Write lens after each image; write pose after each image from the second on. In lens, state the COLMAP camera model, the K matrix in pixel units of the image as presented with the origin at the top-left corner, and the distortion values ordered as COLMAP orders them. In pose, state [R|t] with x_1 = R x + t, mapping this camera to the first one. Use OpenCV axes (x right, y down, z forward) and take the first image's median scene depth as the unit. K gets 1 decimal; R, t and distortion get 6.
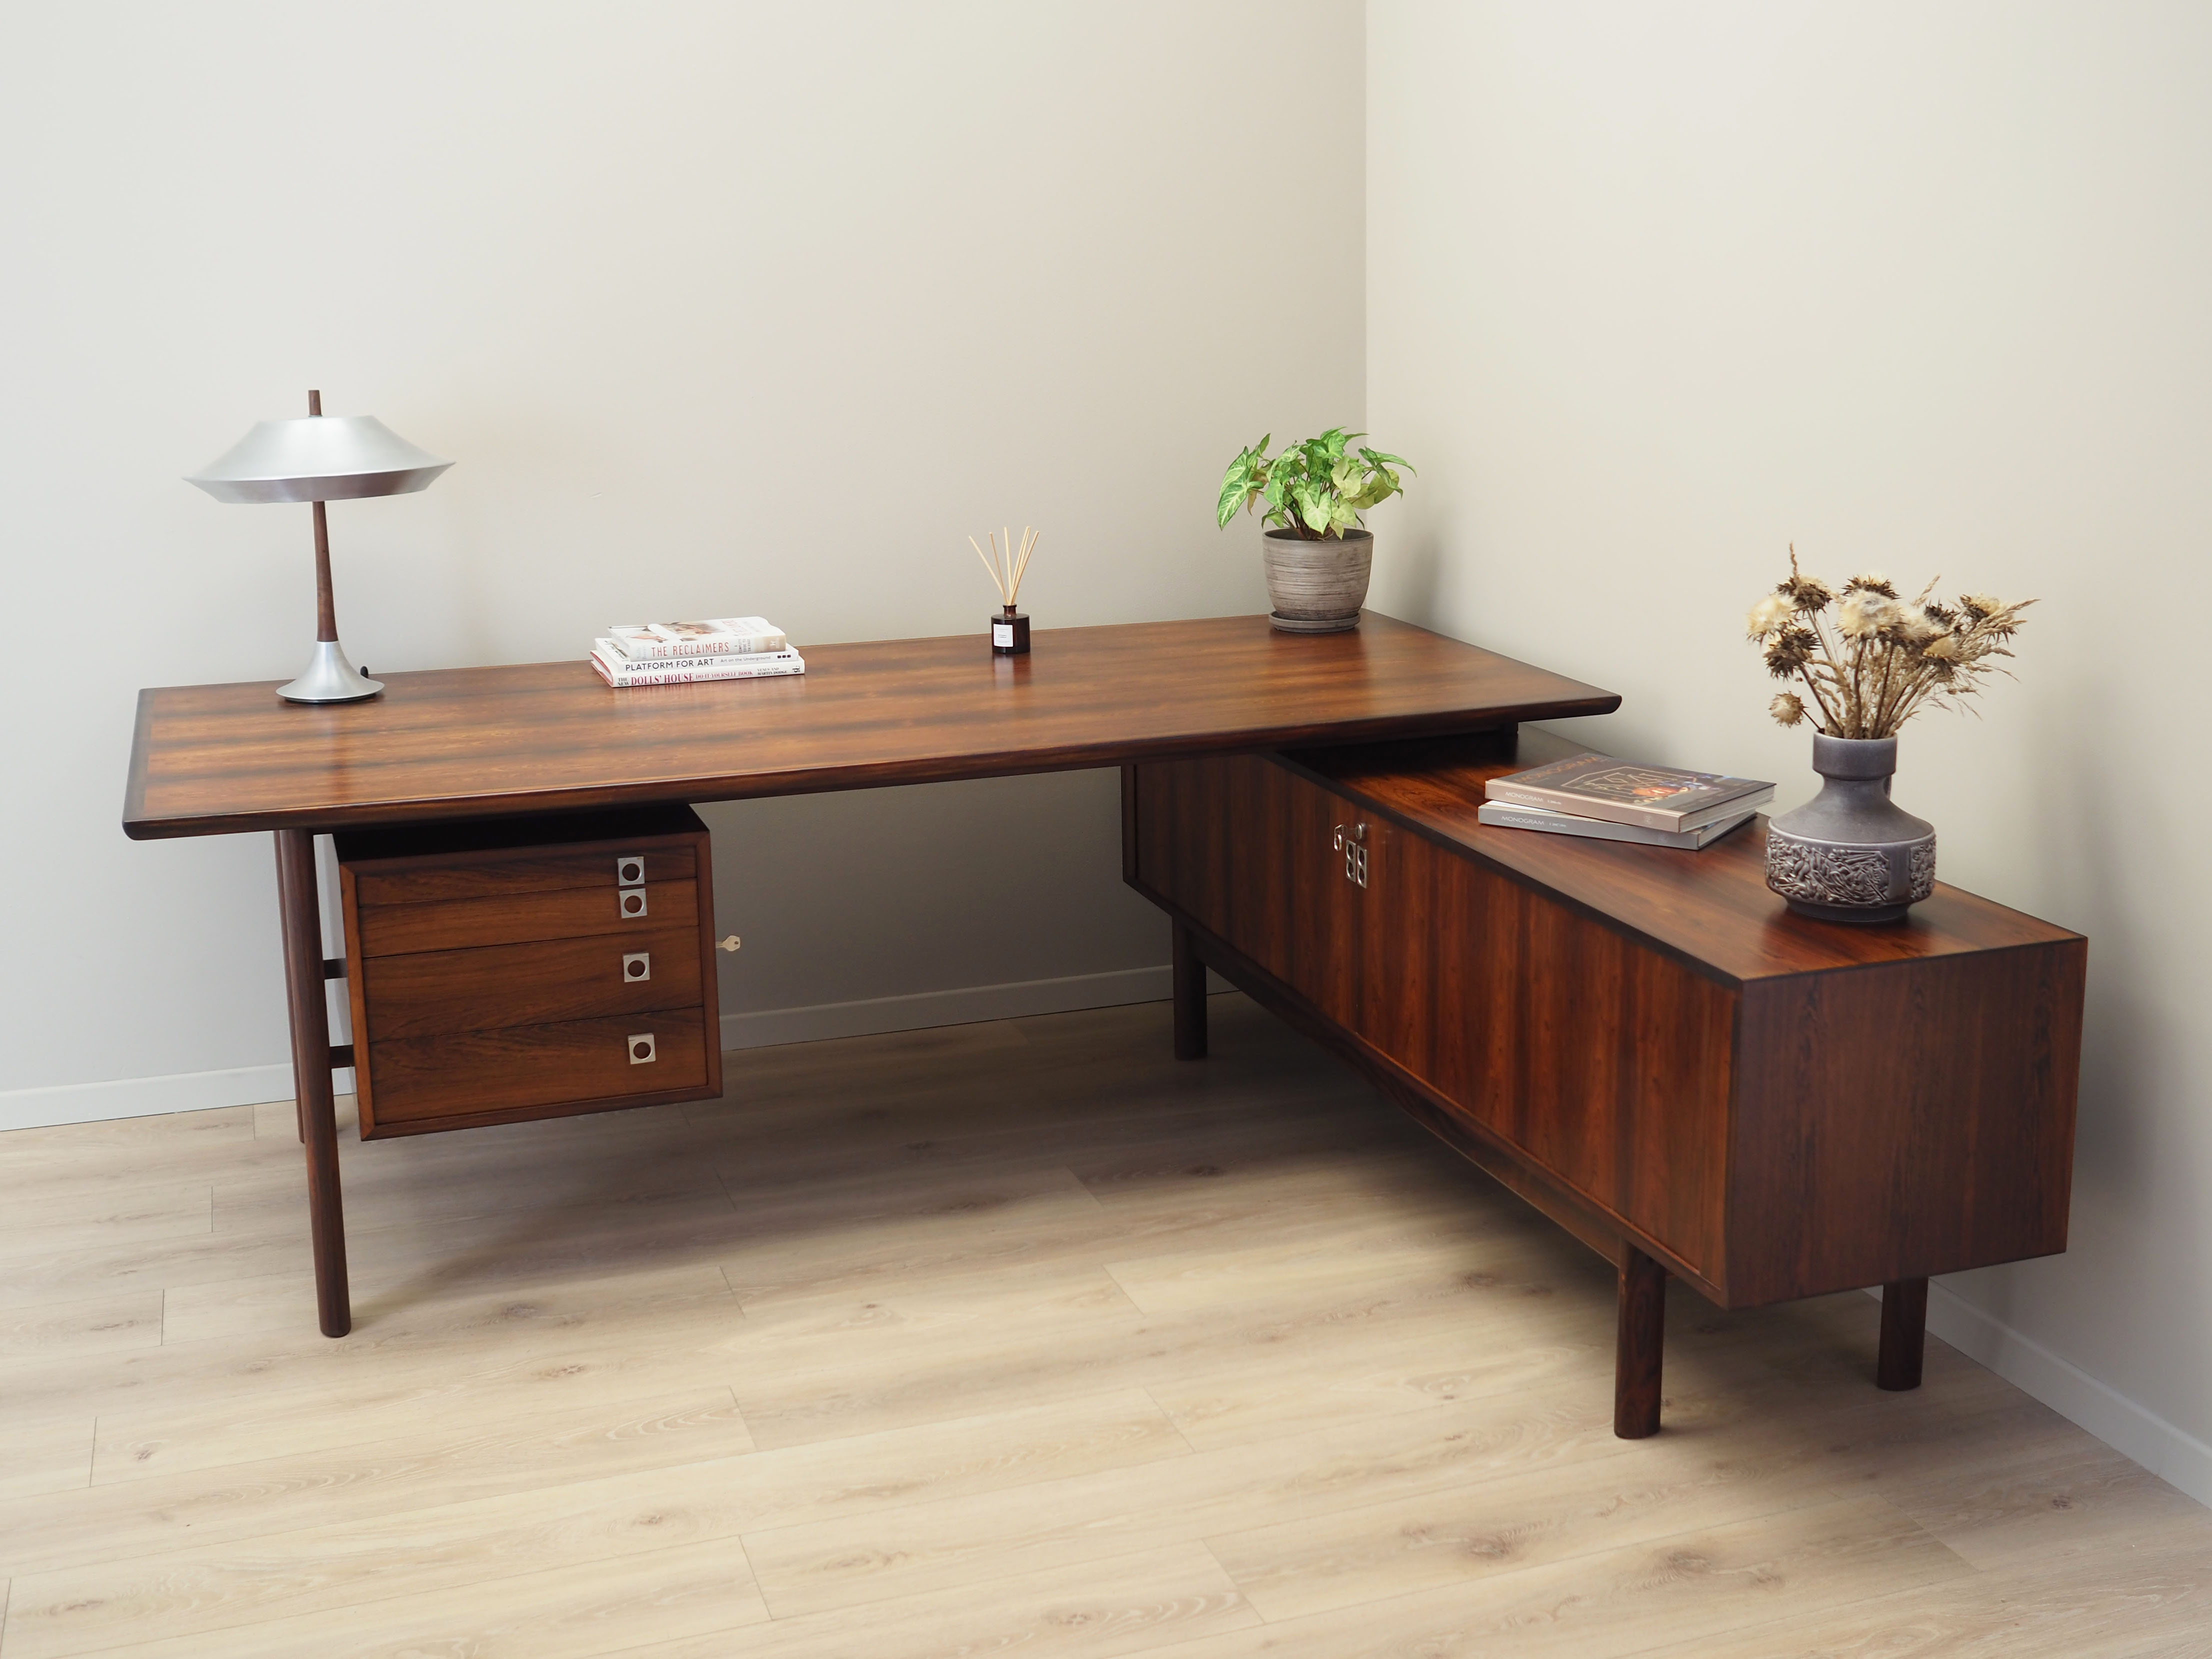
lens RADIAL K [[2585.5, 0, 1219.3], [0, 2585.5, 820.9], [0, 0, 1]] dist [-0.009285, 0.010500]
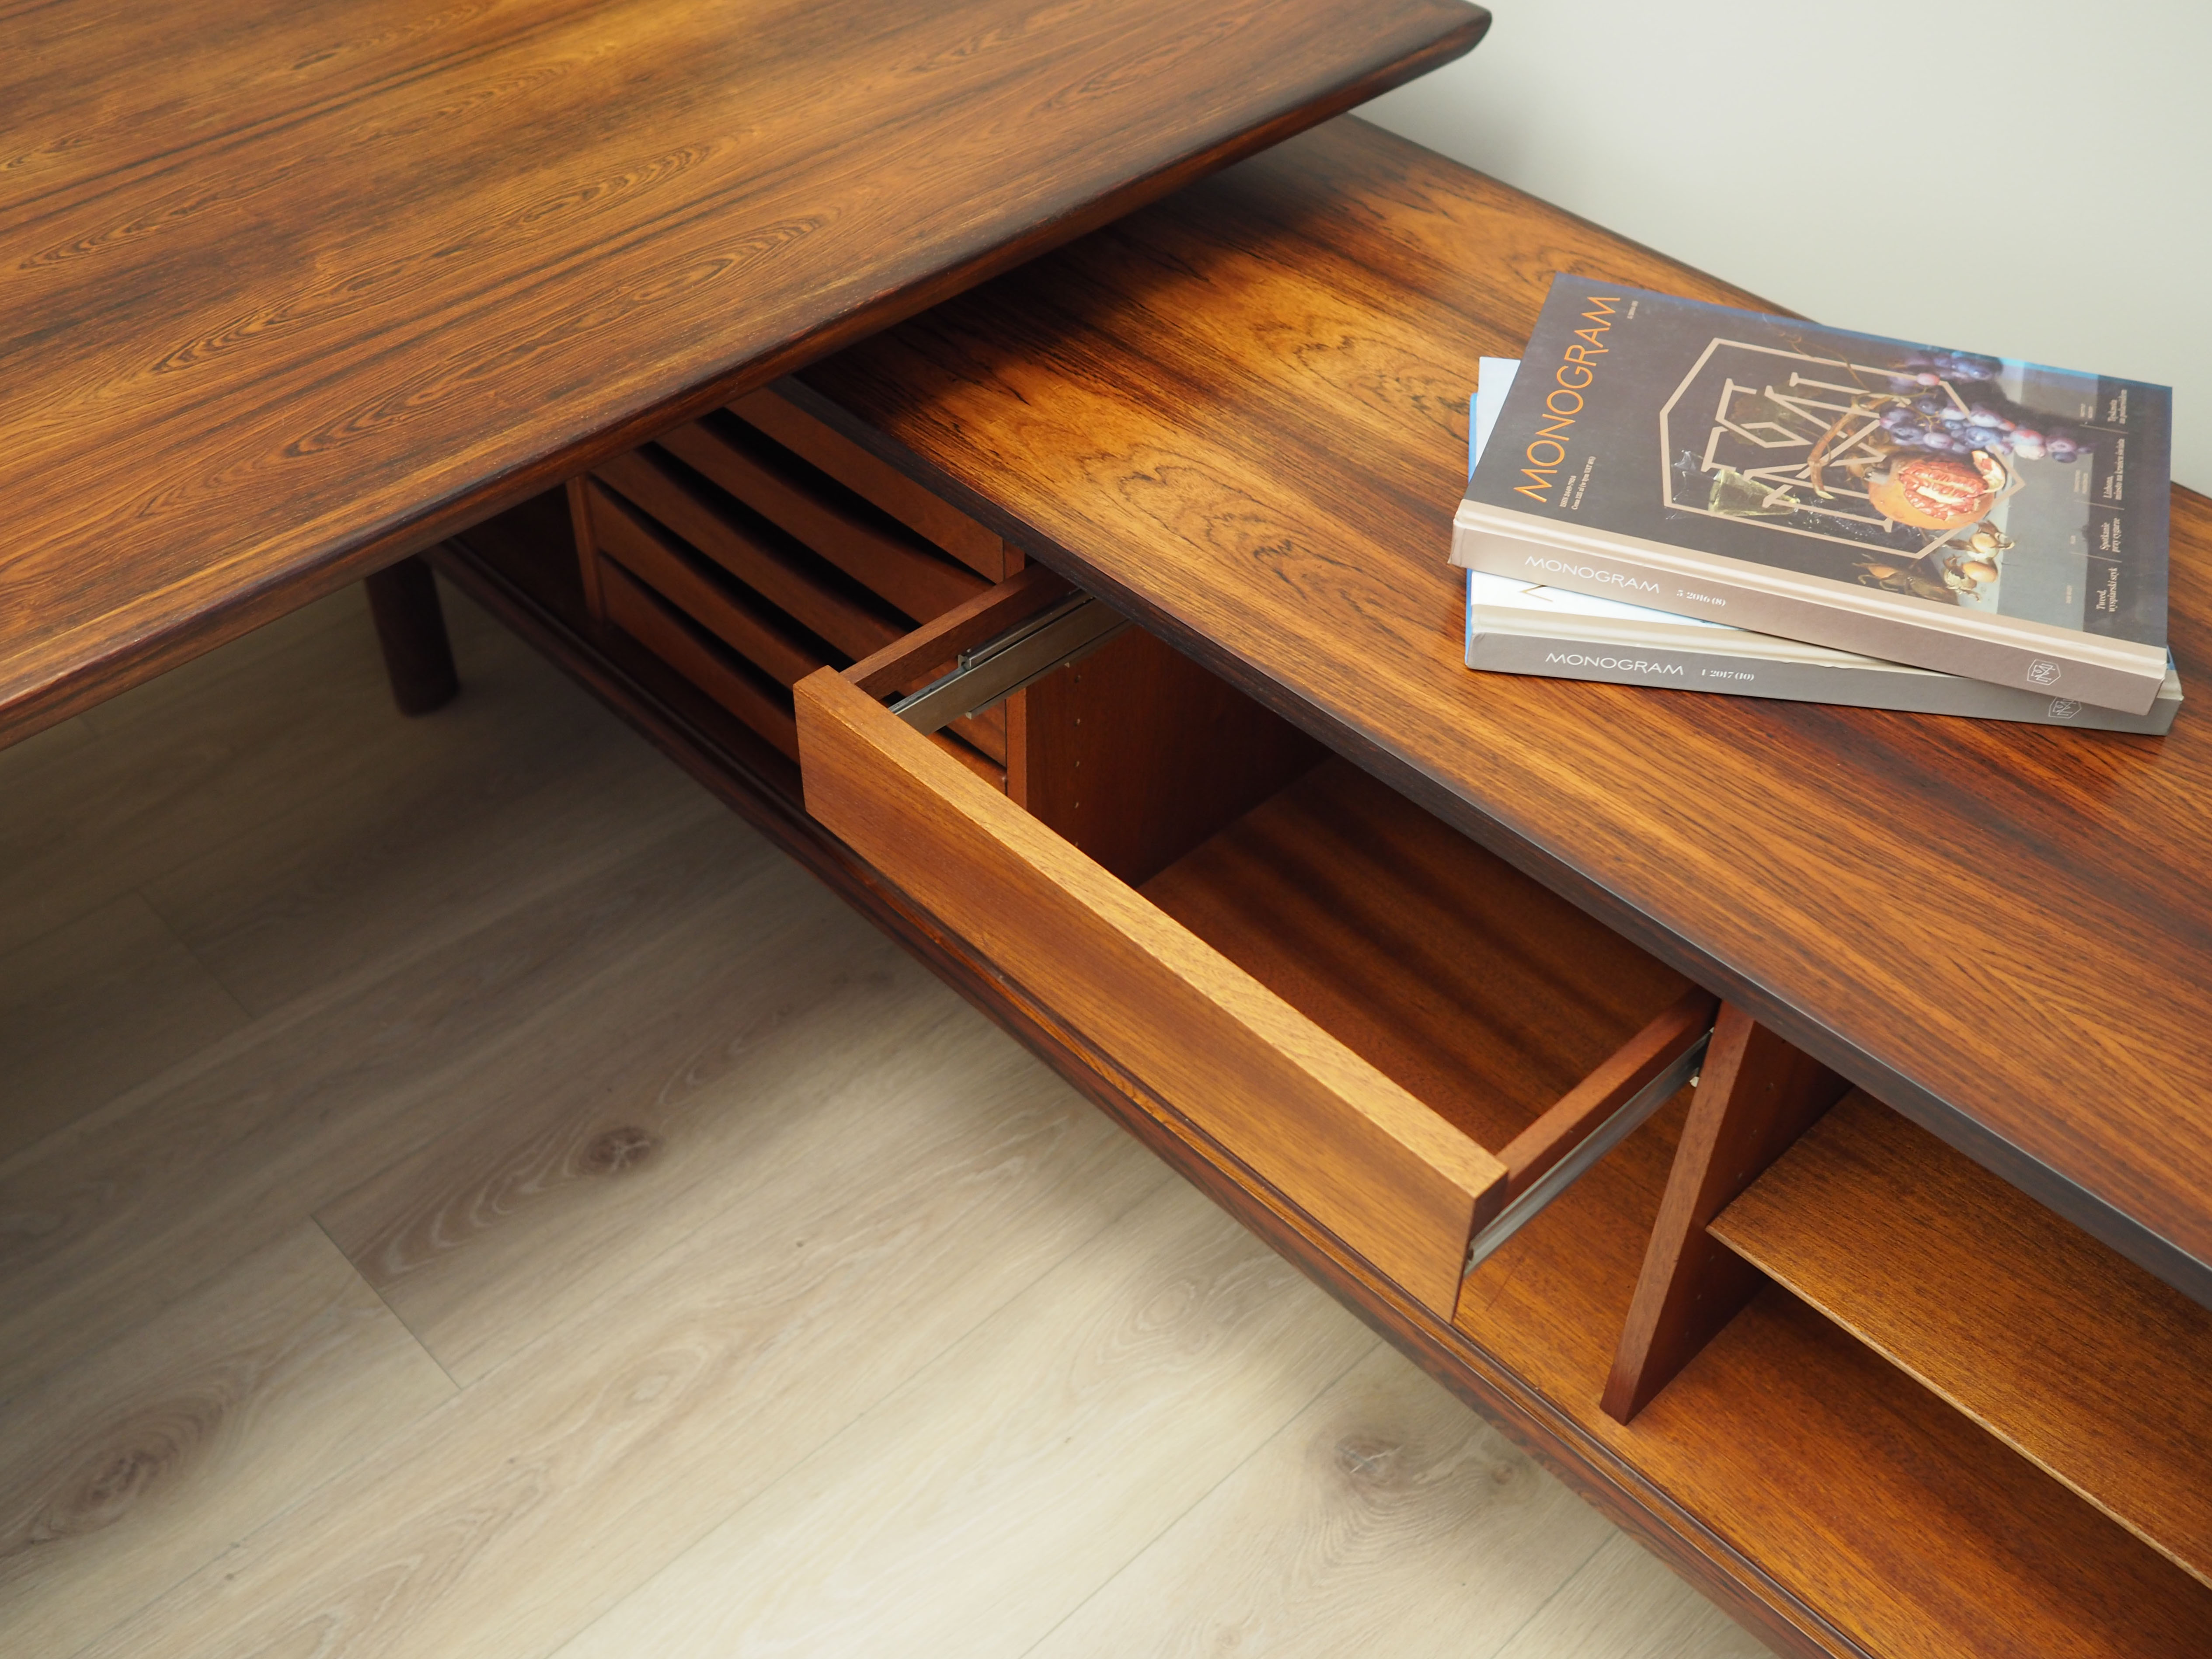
lens RADIAL K [[2314.5, 0, 1023.4], [0, 2314.5, 823.2], [0, 0, 1]] dist [0.020191, -0.000218]
pose [[0.927978, -0.250628, 0.275758, -0.045116], [0.081103, 0.858124, 0.506996, -0.144470], [-0.363703, -0.448116, 0.816647, 0.771529]]
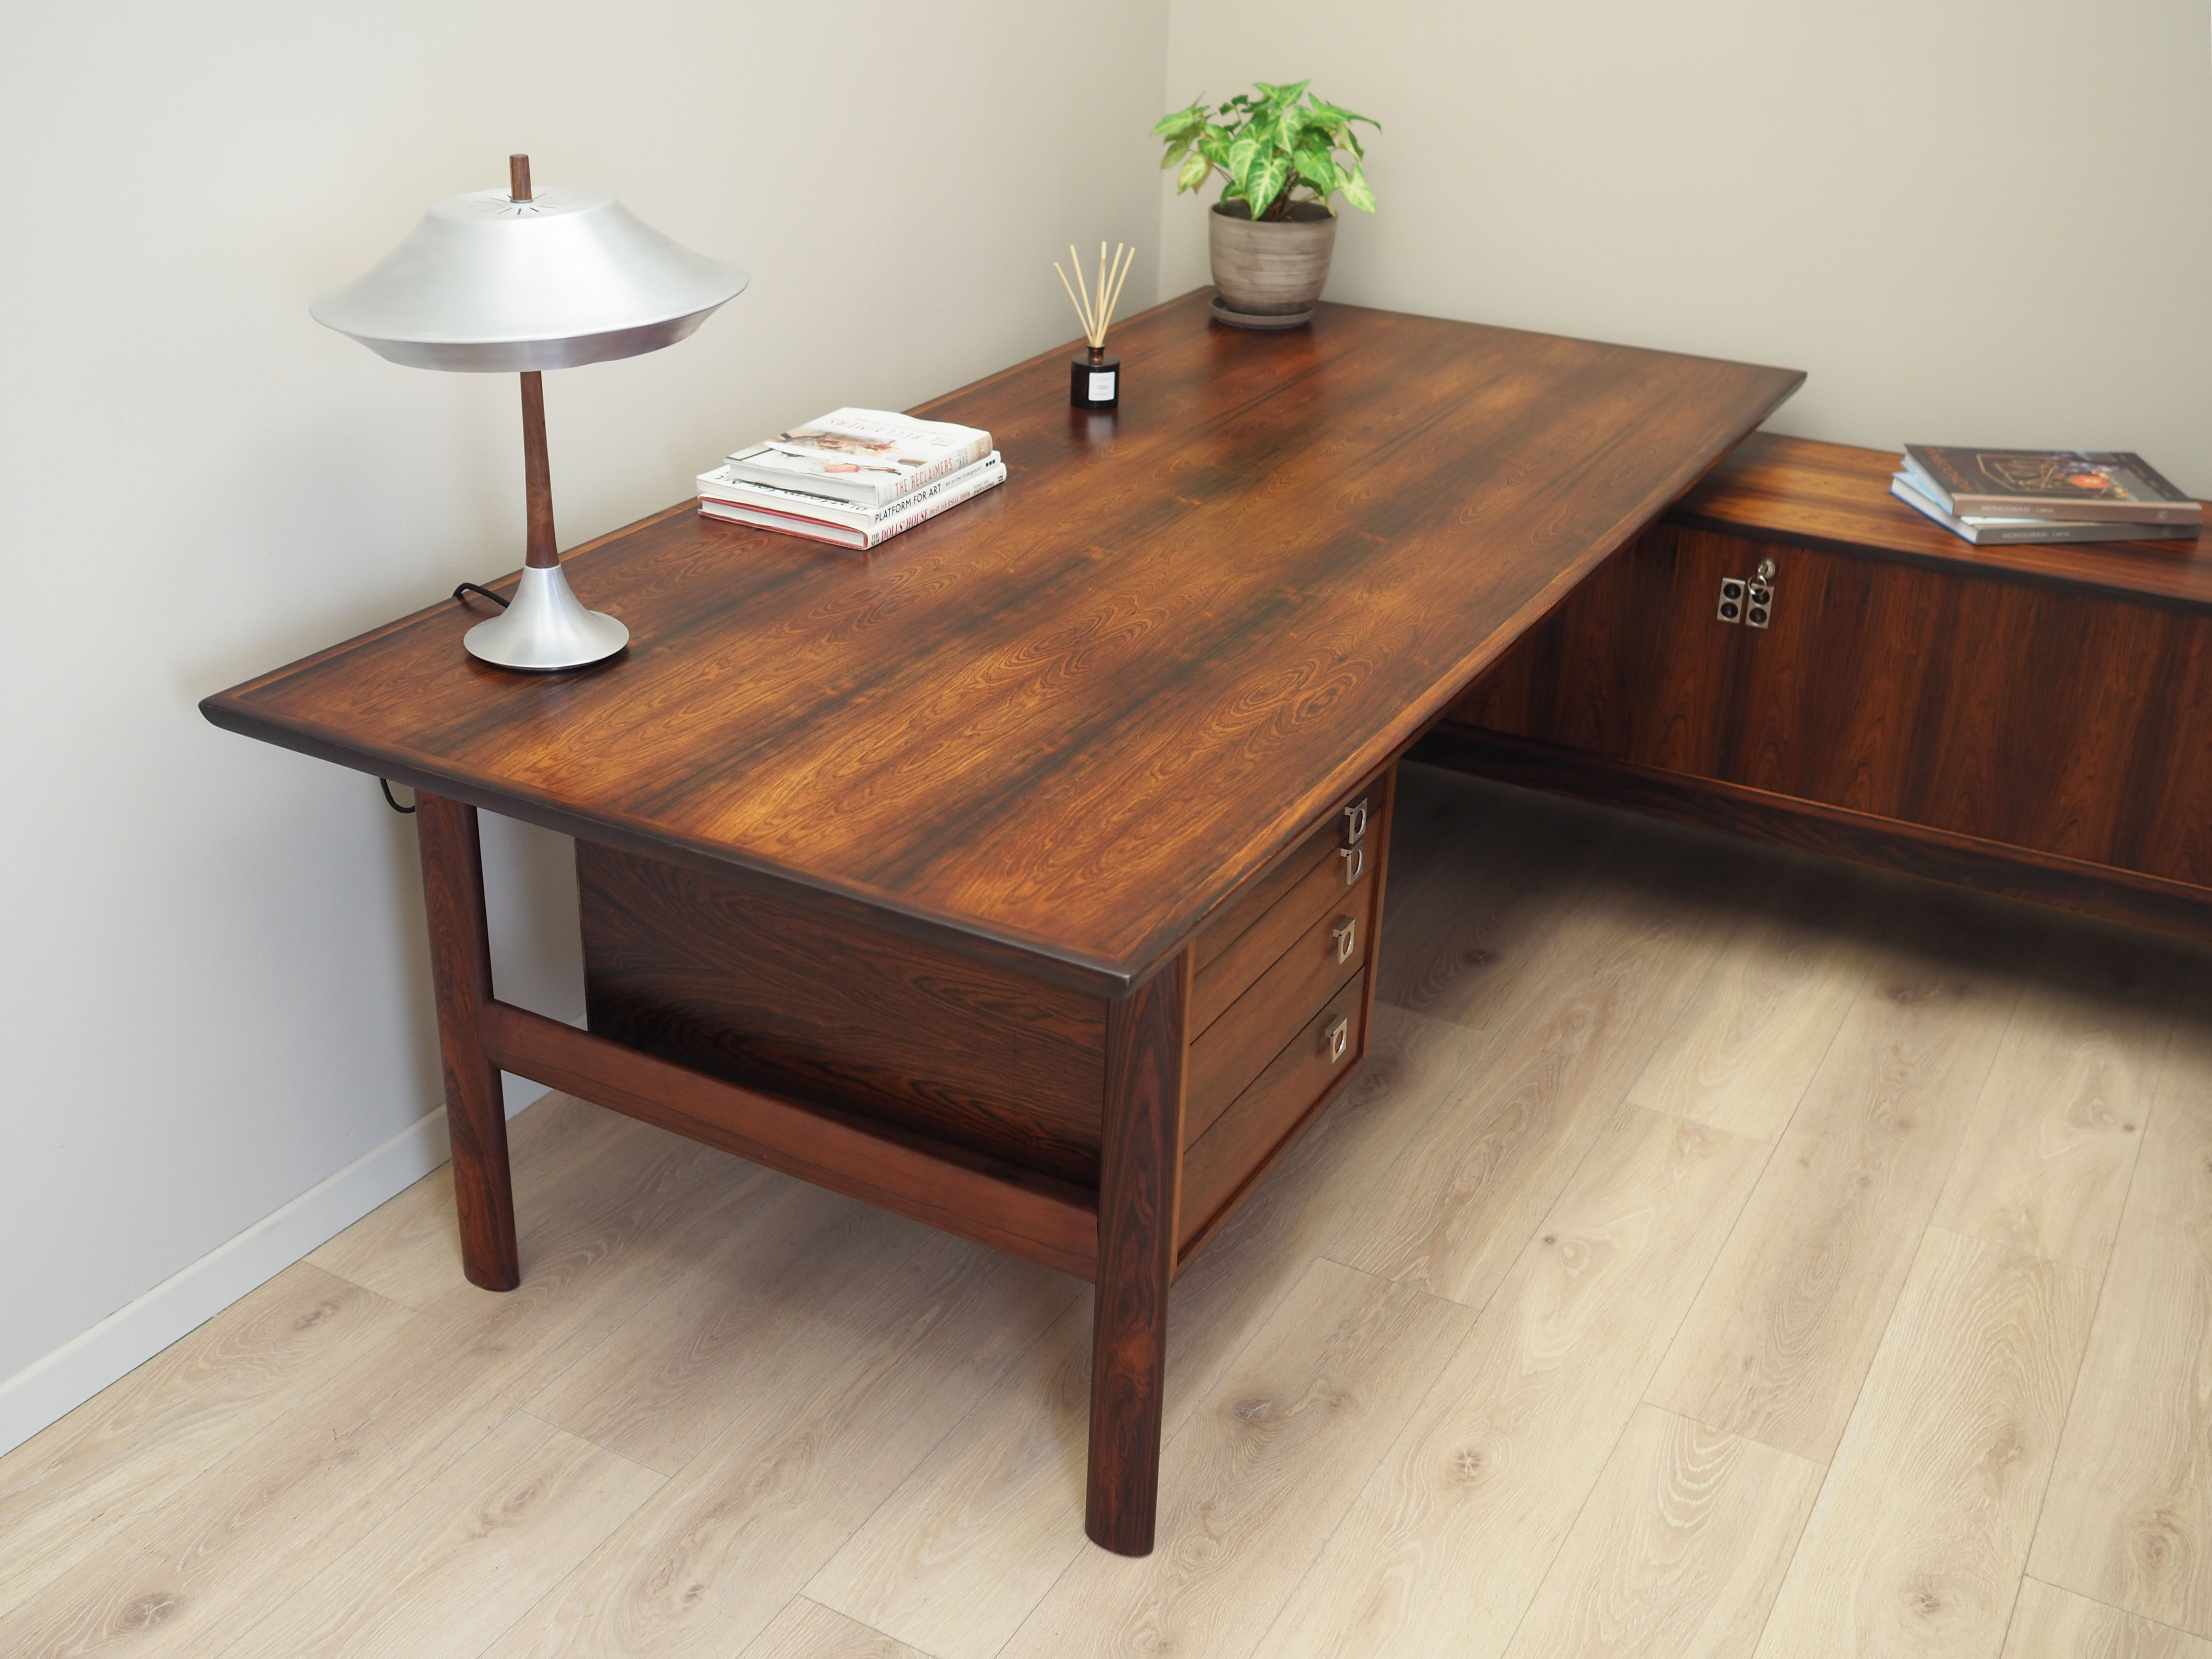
lens RADIAL K [[2326.9, 0, 1068.2], [0, 2326.9, 833.6], [0, 0, 1]] dist [-0.014108, 0.003958]
pose [[0.768936, -0.254078, 0.586670, -0.689080], [0.116867, 0.958038, 0.261737, -0.161598], [-0.628554, -0.132697, 0.766363, 0.551142]]
